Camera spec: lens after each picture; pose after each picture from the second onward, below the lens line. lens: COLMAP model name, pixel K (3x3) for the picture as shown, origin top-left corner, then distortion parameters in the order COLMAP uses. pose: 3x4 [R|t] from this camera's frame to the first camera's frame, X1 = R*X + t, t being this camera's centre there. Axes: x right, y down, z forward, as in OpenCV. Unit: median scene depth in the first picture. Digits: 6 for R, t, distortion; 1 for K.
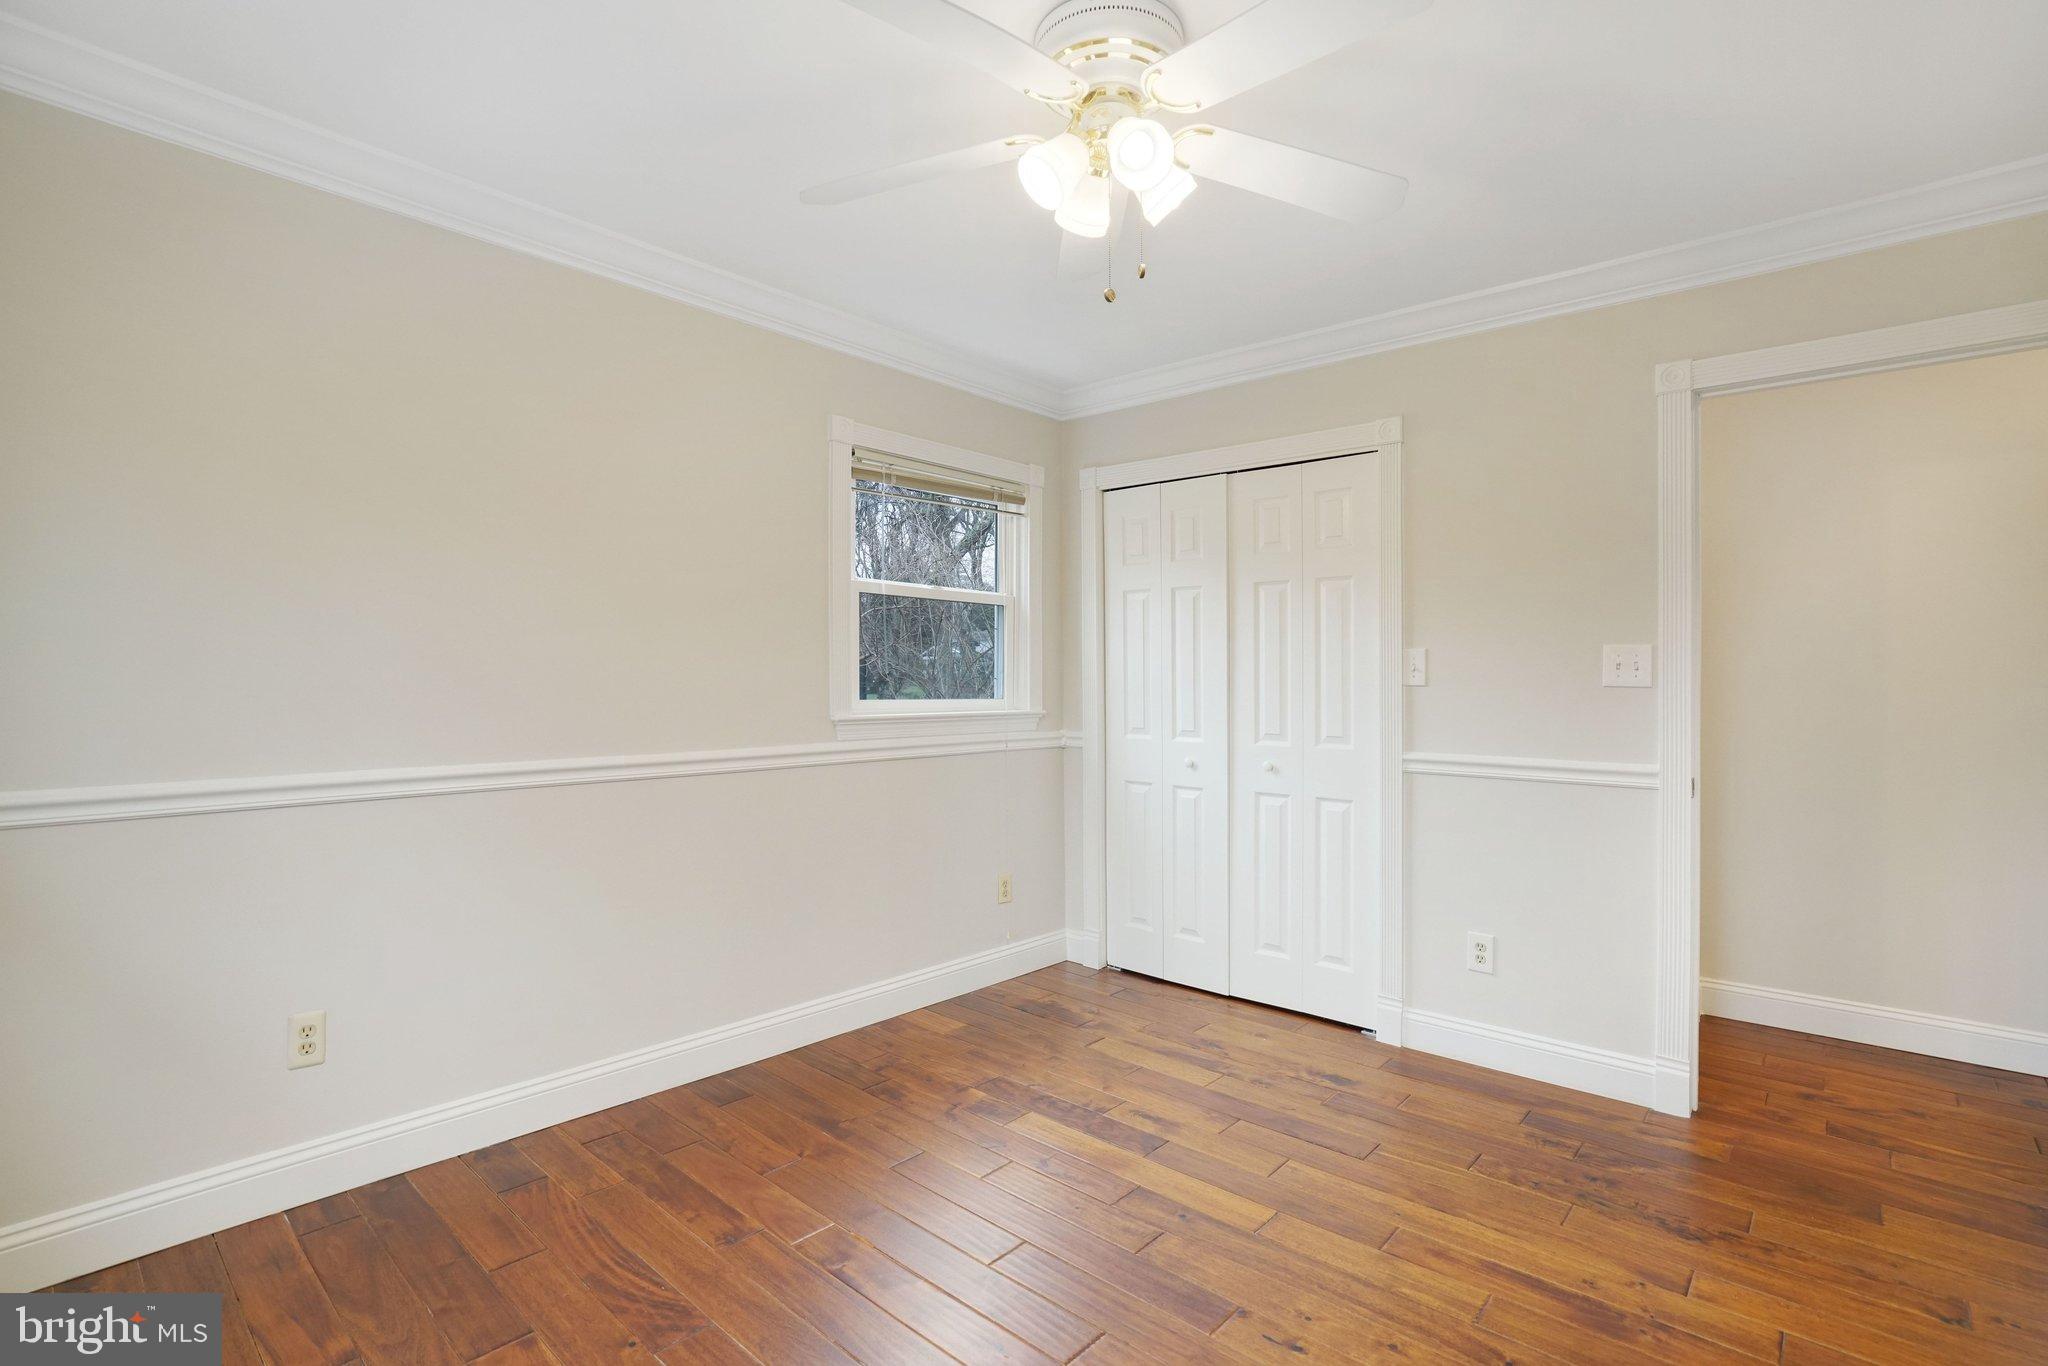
lens RADIAL K [[941.0, 0, 997.8], [0, 941.0, 691.2], [0, 0, 1]] dist [-0.071435, 0.028017]
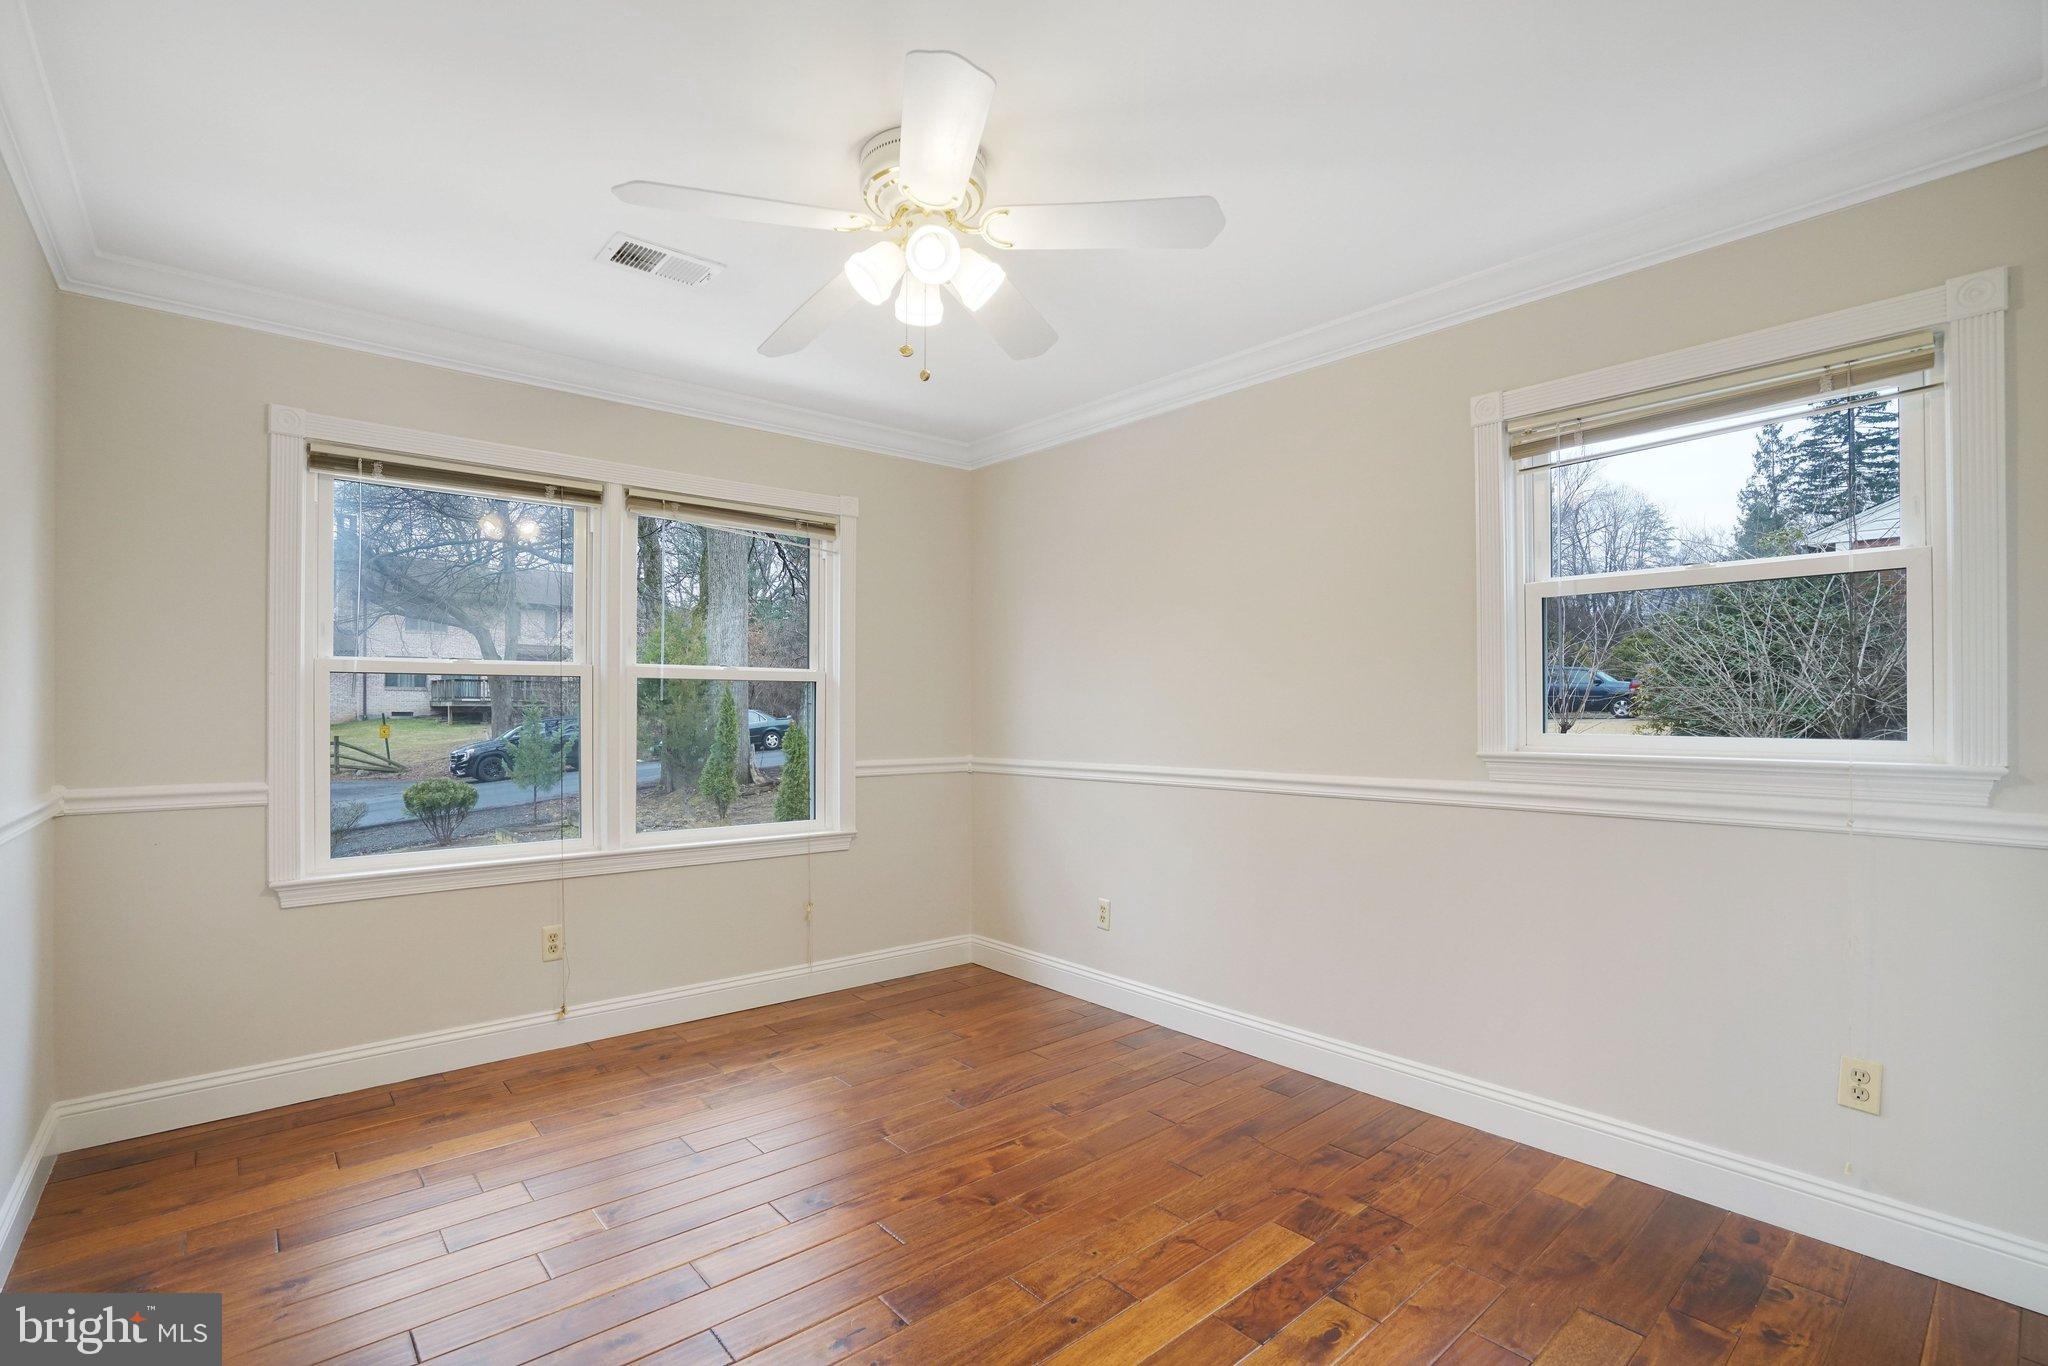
lens RADIAL K [[937.8, 0, 1012.2], [0, 937.8, 698.4], [0, 0, 1]] dist [-0.059664, 0.020082]
pose [[-0.103085, -0.003691, -0.994666, 0.699174], [-0.001970, 0.999992, -0.003507, -0.016599], [0.994671, 0.001598, -0.103091, 0.662971]]
